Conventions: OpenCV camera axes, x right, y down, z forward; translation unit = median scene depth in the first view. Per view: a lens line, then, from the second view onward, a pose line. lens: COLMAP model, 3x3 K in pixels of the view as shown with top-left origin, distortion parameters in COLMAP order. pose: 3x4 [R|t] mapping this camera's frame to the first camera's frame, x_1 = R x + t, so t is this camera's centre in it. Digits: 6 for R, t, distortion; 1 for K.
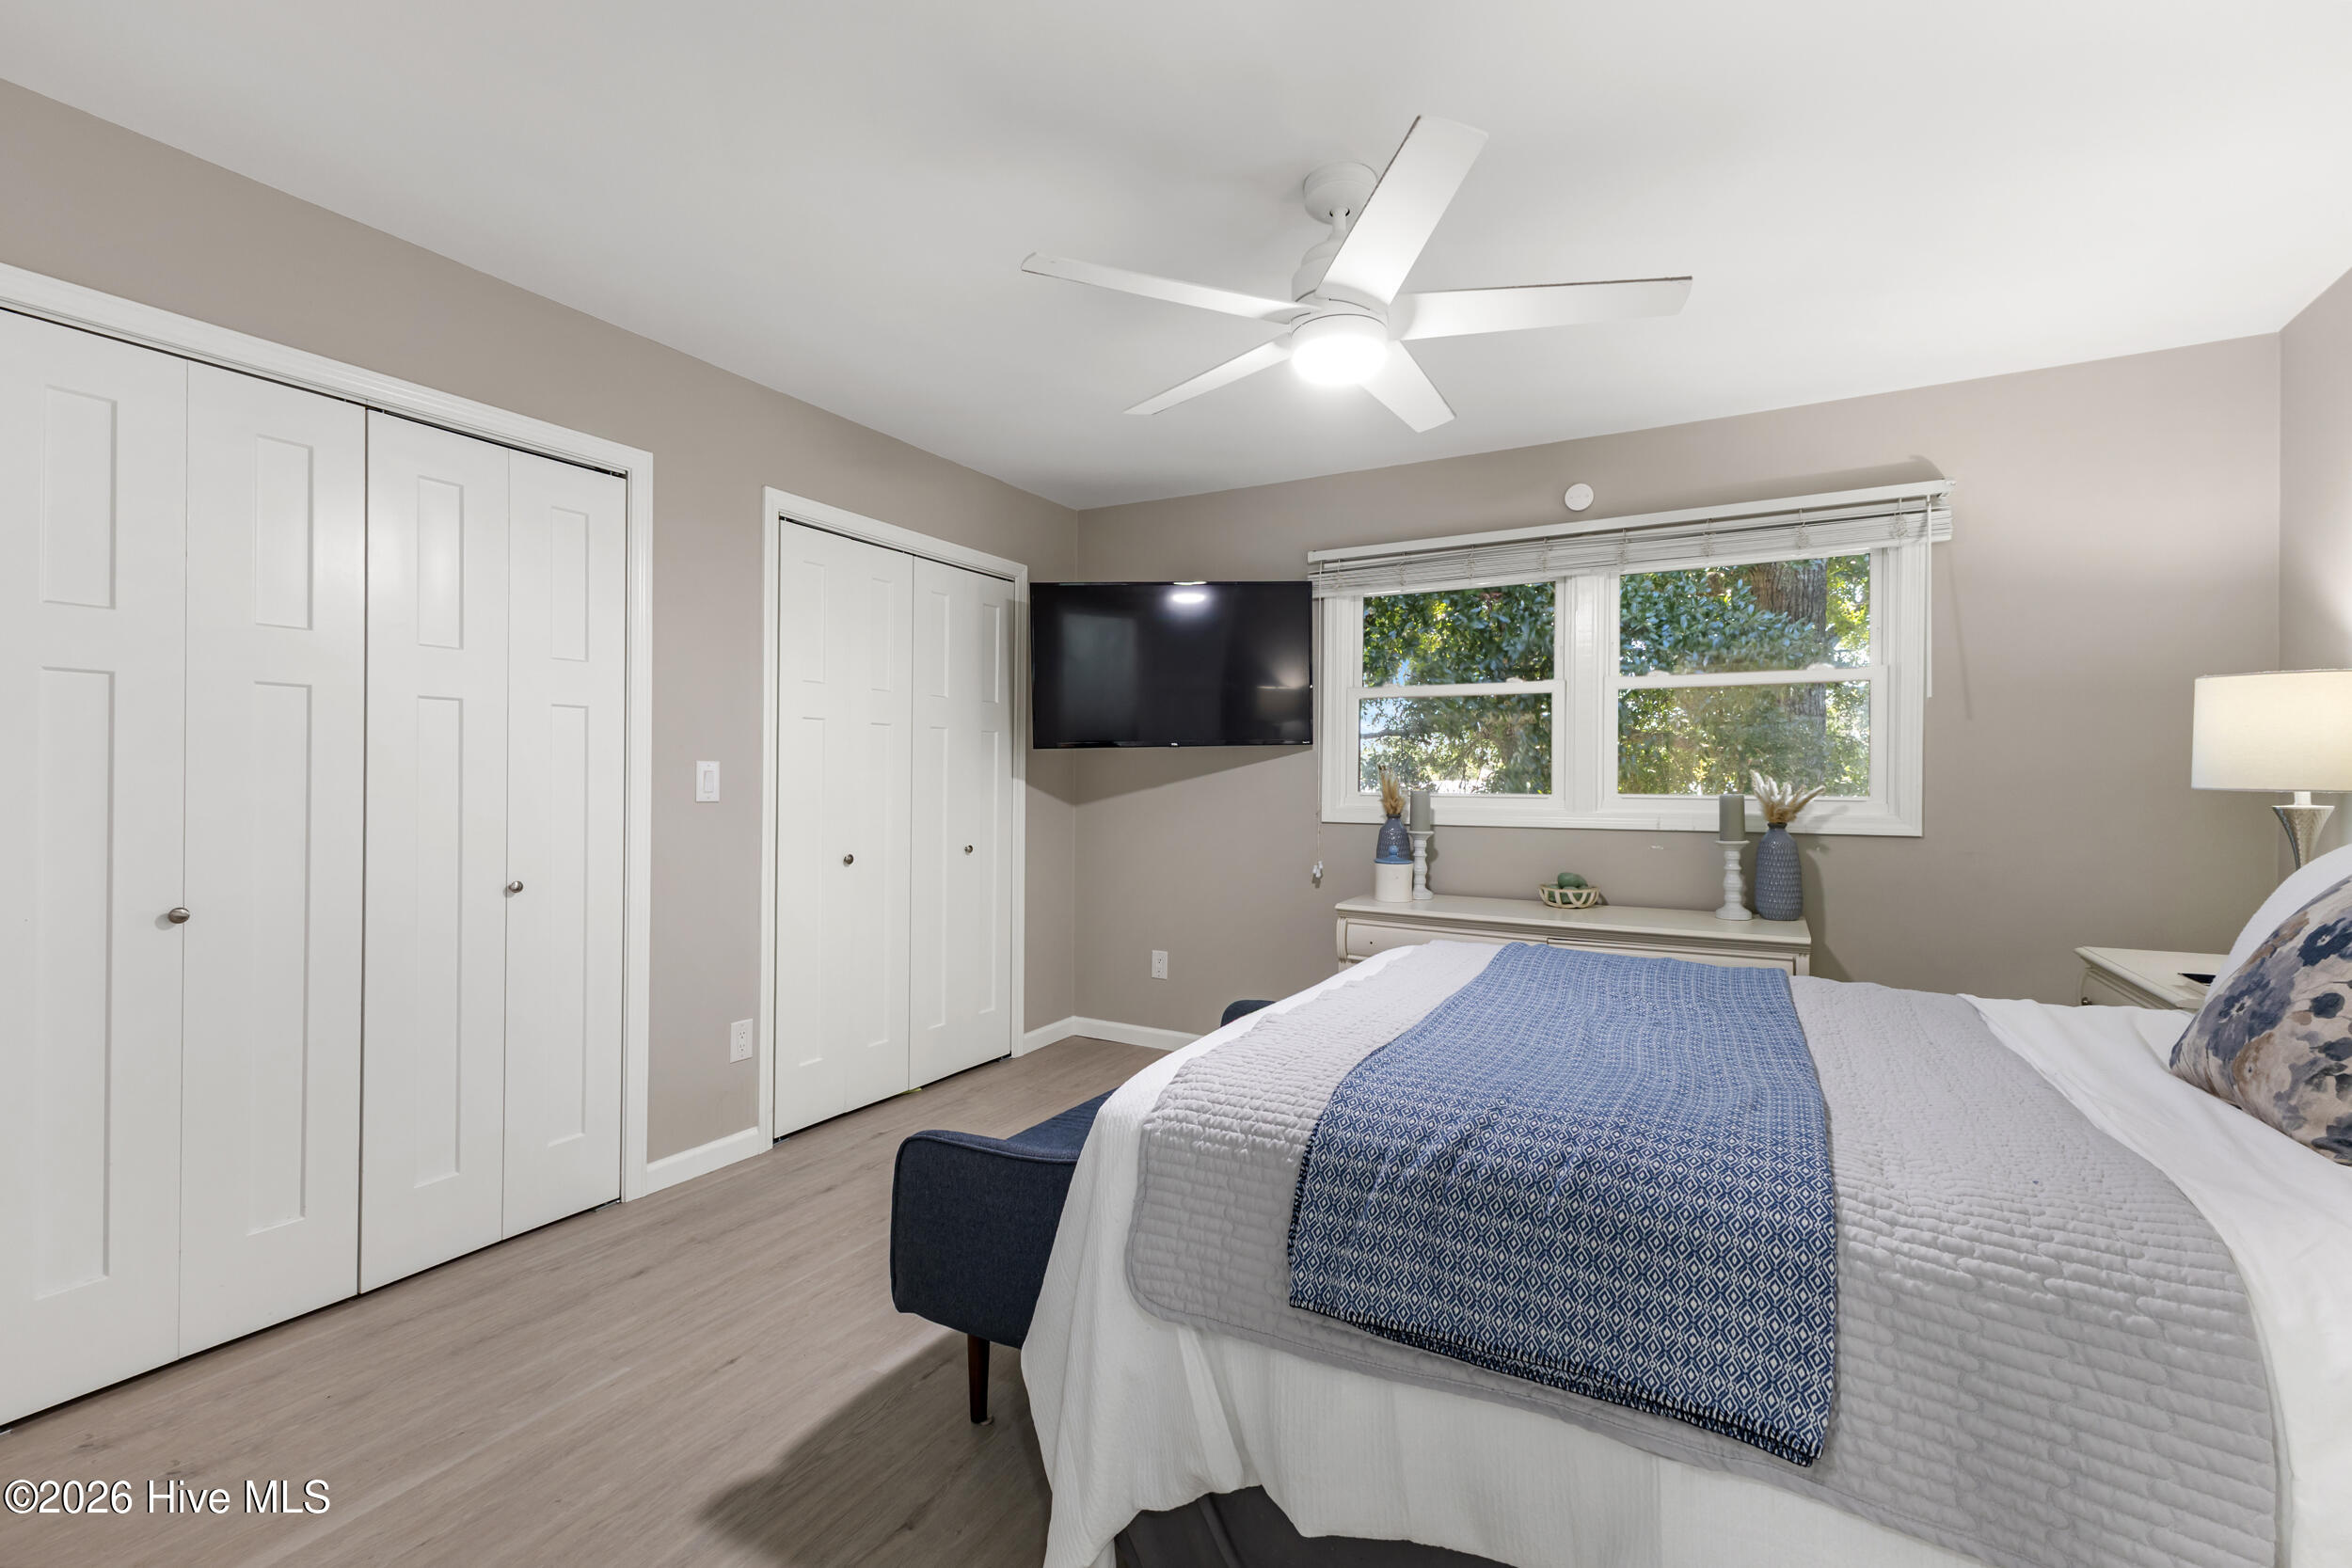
lens RADIAL K [[1020.3, 0, 1180.9], [0, 1020.3, 778.5], [0, 0, 1]] dist [0.009951, 0.000020]
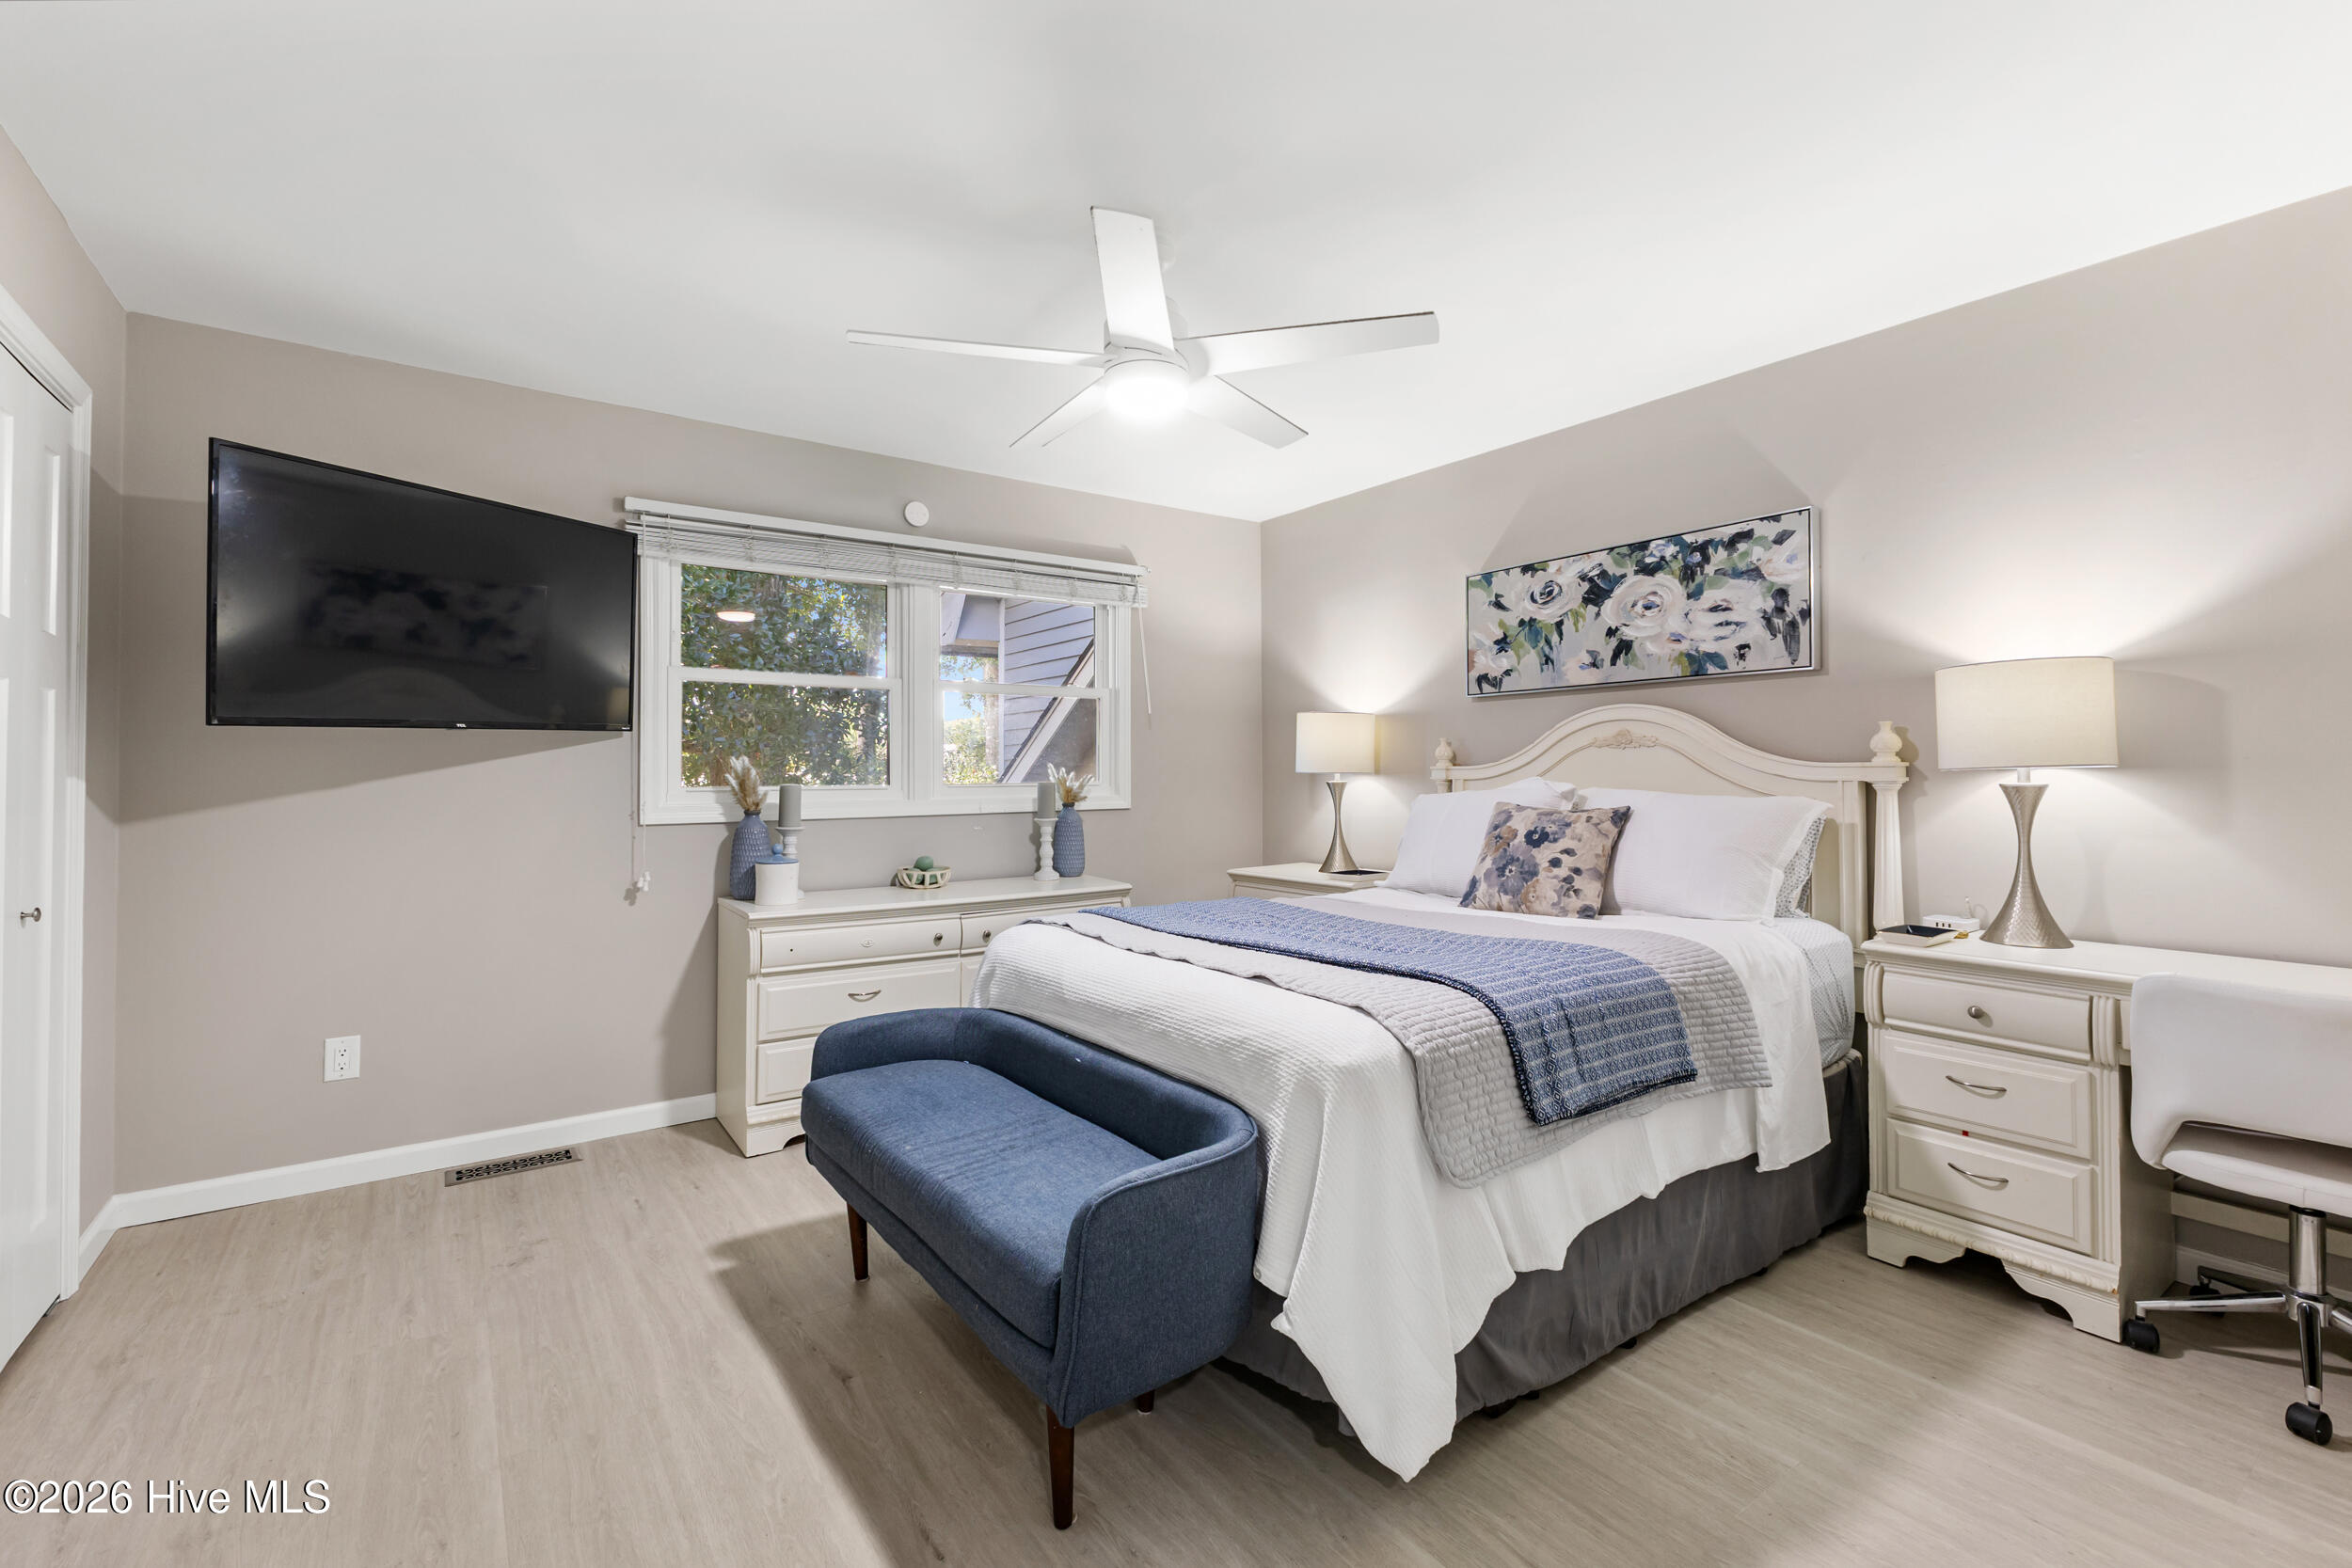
lens RADIAL K [[1020.3, 0, 1181.3], [0, 1020.3, 762.9], [0, 0, 1]] dist [0.009951, 0.000020]
pose [[0.419509, 0.000069, 0.907751, -0.541118], [0.007050, 0.999970, -0.003334, -0.002528], [-0.907724, 0.007798, 0.419495, 0.316805]]
